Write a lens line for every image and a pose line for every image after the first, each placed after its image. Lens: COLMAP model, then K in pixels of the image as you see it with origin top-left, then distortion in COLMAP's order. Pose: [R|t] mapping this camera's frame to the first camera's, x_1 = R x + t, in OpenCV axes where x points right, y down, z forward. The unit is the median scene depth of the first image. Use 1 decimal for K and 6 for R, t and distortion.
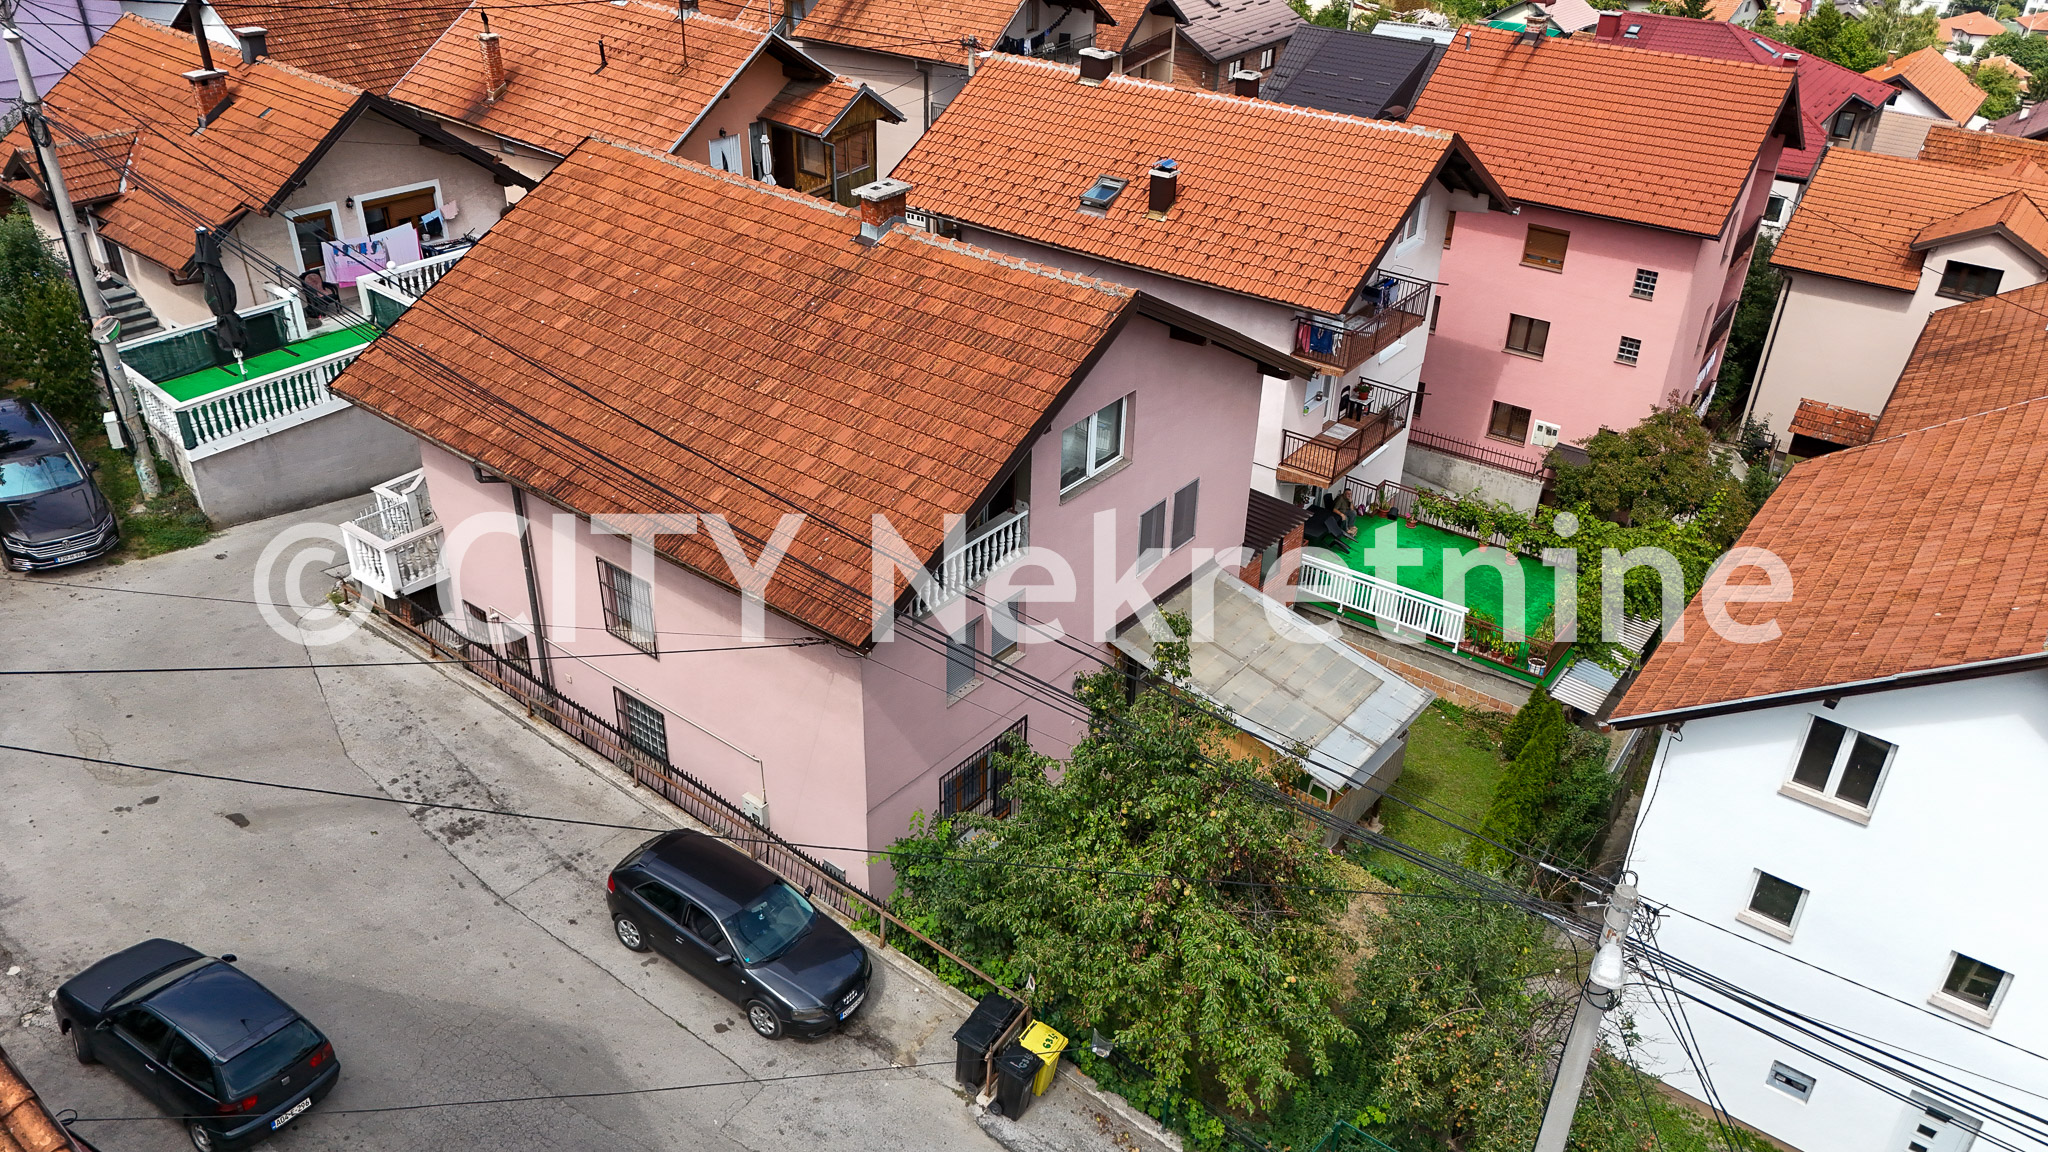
lens RADIAL K [[1494.2, 0, 1024.0], [0, 1494.2, 576.0], [0, 0, 1]] dist [0.110112, -0.179727]
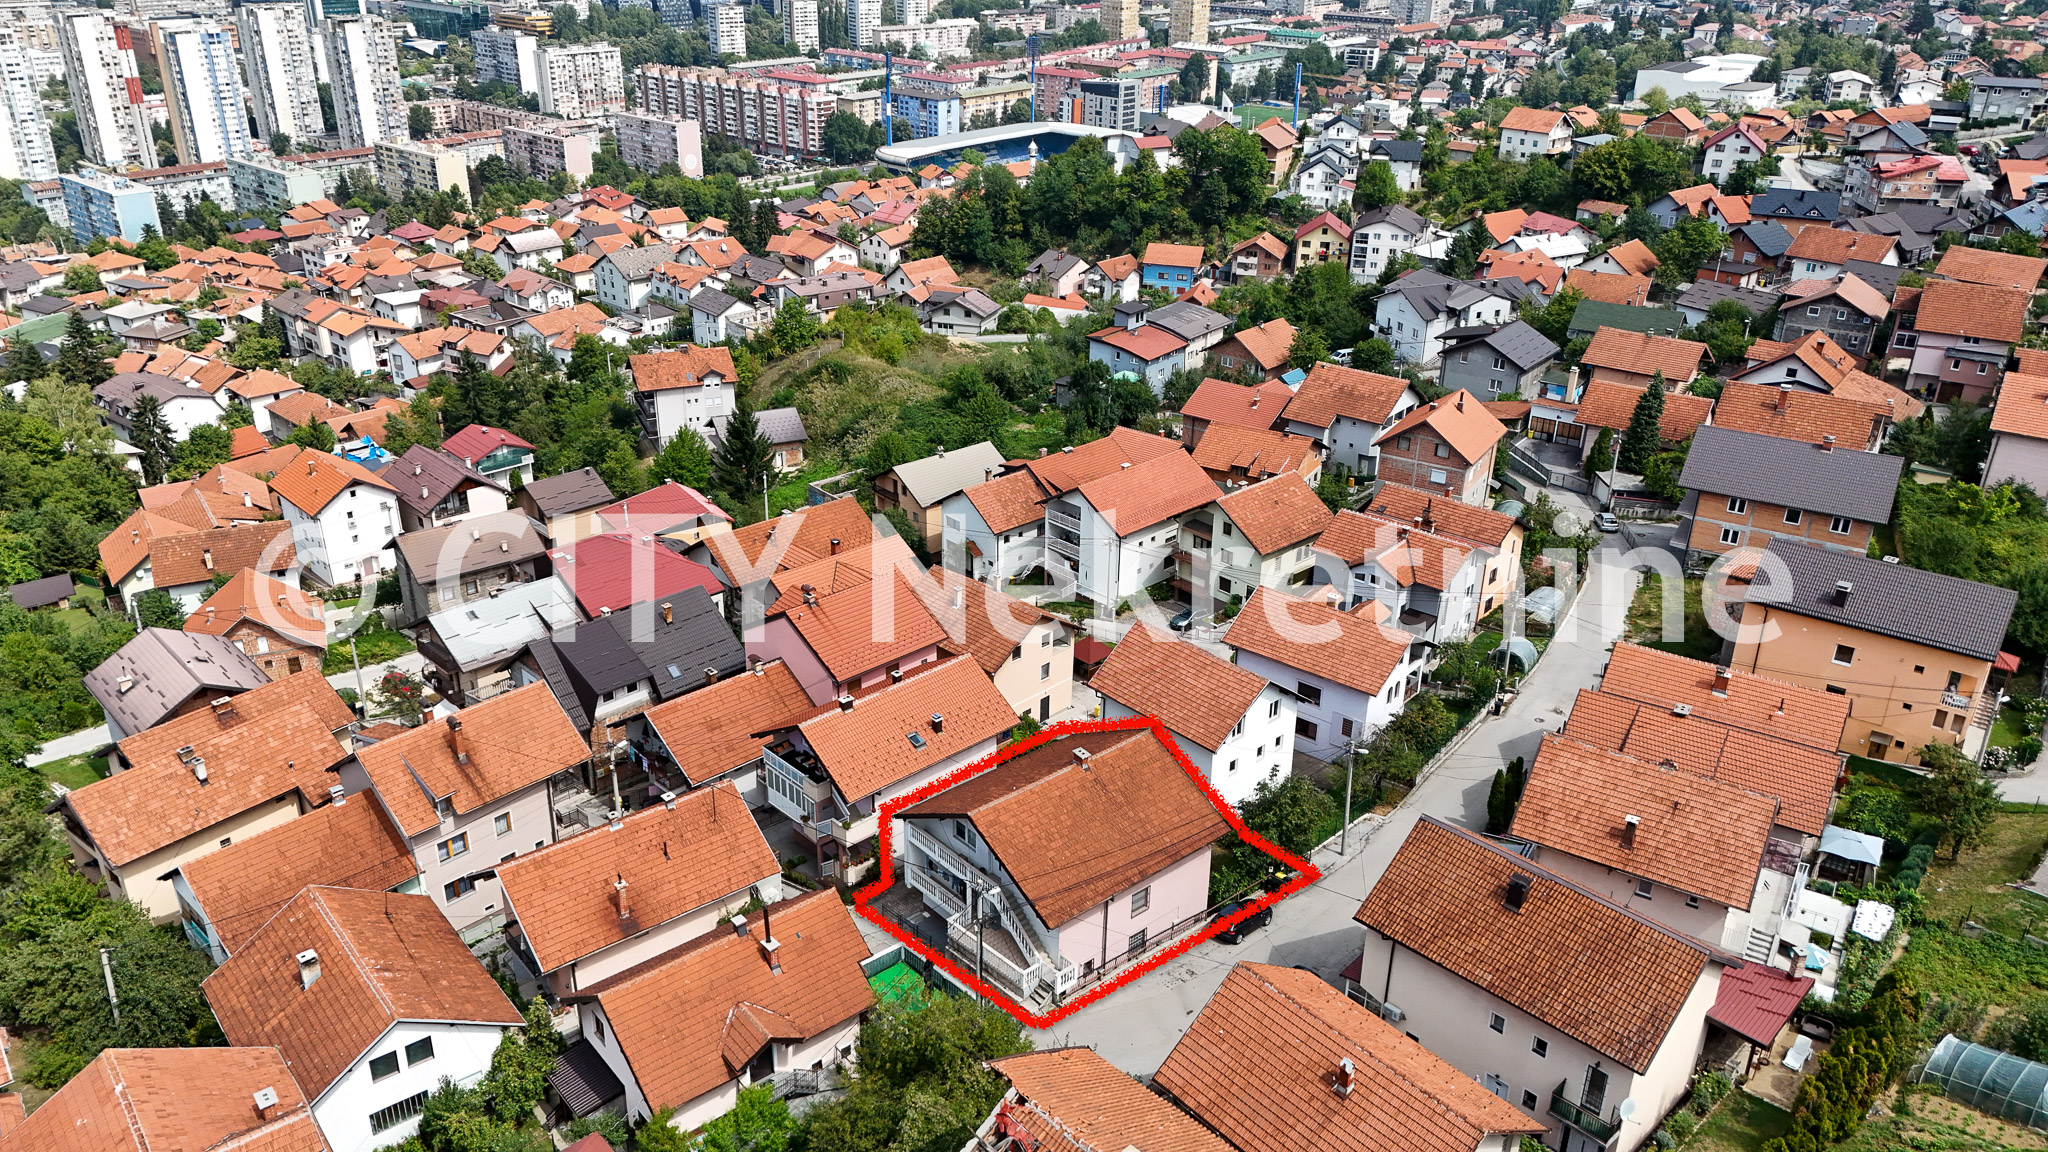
lens RADIAL K [[1494.2, 0, 1024.0], [0, 1494.2, 576.0], [0, 0, 1]] dist [0.110112, -0.179727]
pose [[0.187321, -0.438062, 0.879211, -2.232671], [0.494476, 0.815434, 0.300934, -1.290002], [-0.848766, 0.378377, 0.369359, -0.168806]]
